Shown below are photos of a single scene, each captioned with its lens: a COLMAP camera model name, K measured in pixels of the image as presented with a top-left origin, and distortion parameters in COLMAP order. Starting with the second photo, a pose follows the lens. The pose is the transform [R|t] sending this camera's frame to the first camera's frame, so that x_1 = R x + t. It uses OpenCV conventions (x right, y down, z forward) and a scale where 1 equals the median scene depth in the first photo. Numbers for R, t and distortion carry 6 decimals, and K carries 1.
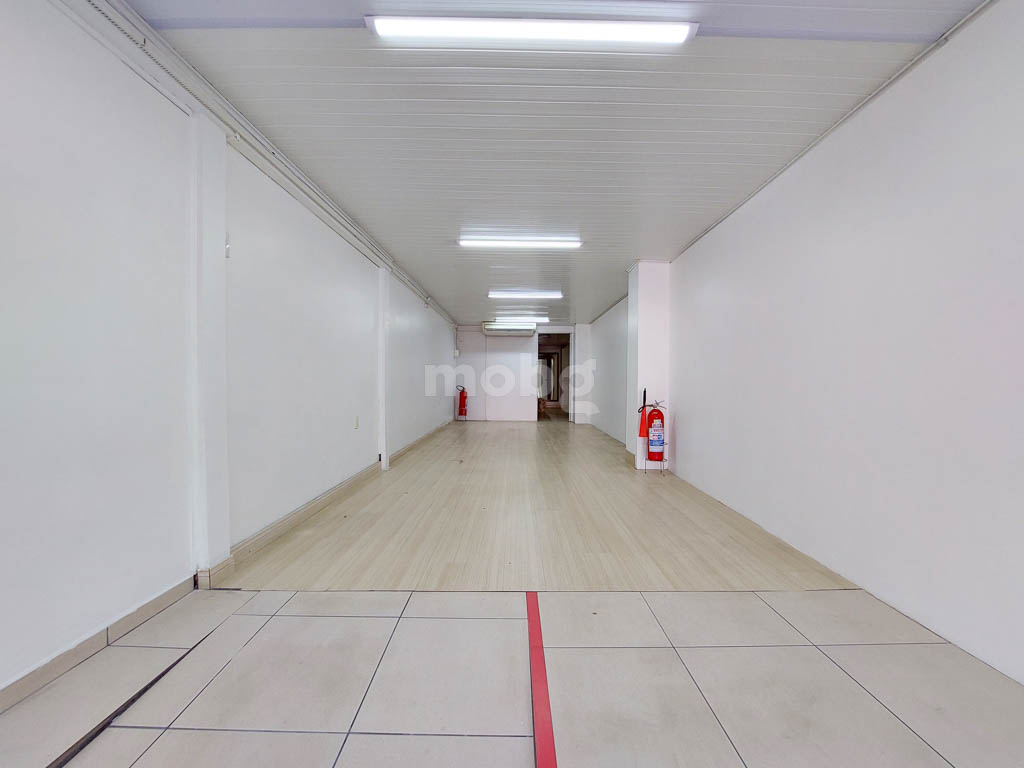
lens RADIAL K [[414.7, 0, 513.2], [0, 414.7, 388.2], [0, 0, 1]] dist [-0.012695, 0.000215]
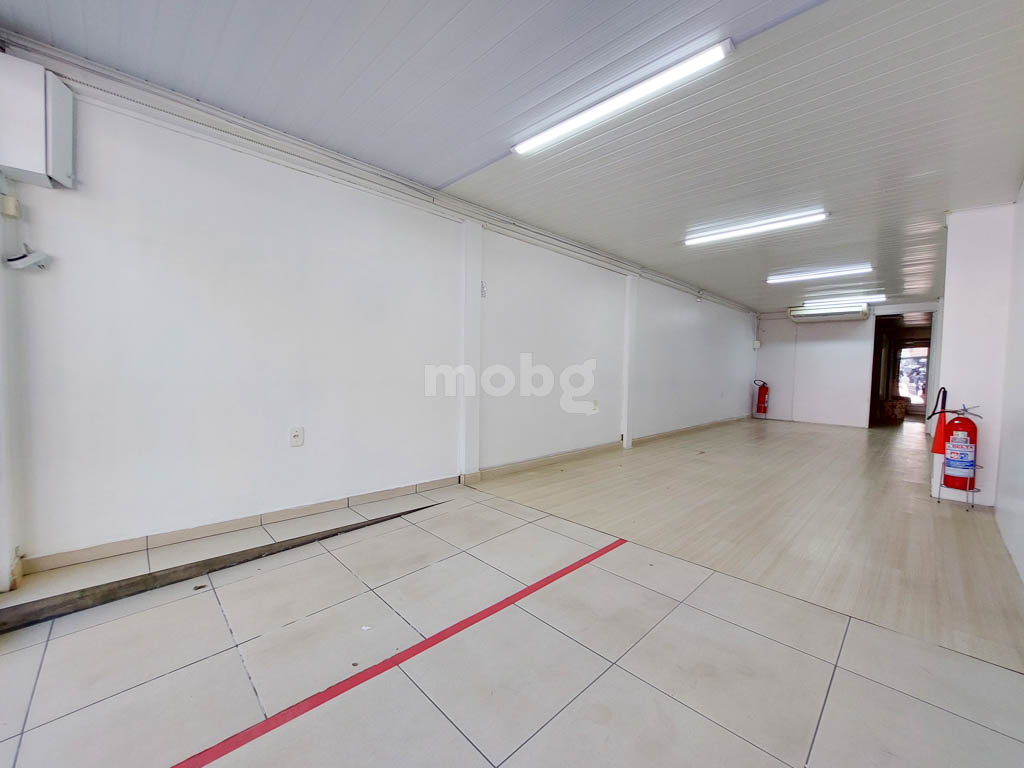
lens RADIAL K [[412.6, 0, 512.0], [0, 412.6, 384.0], [0, 0, 1]] dist [-0.001309, -0.000036]
pose [[0.704434, 0.035394, -0.708887, 0.289049], [-0.030664, 0.999341, 0.019425, 0.003278], [0.709107, 0.008054, 0.705055, -0.053382]]
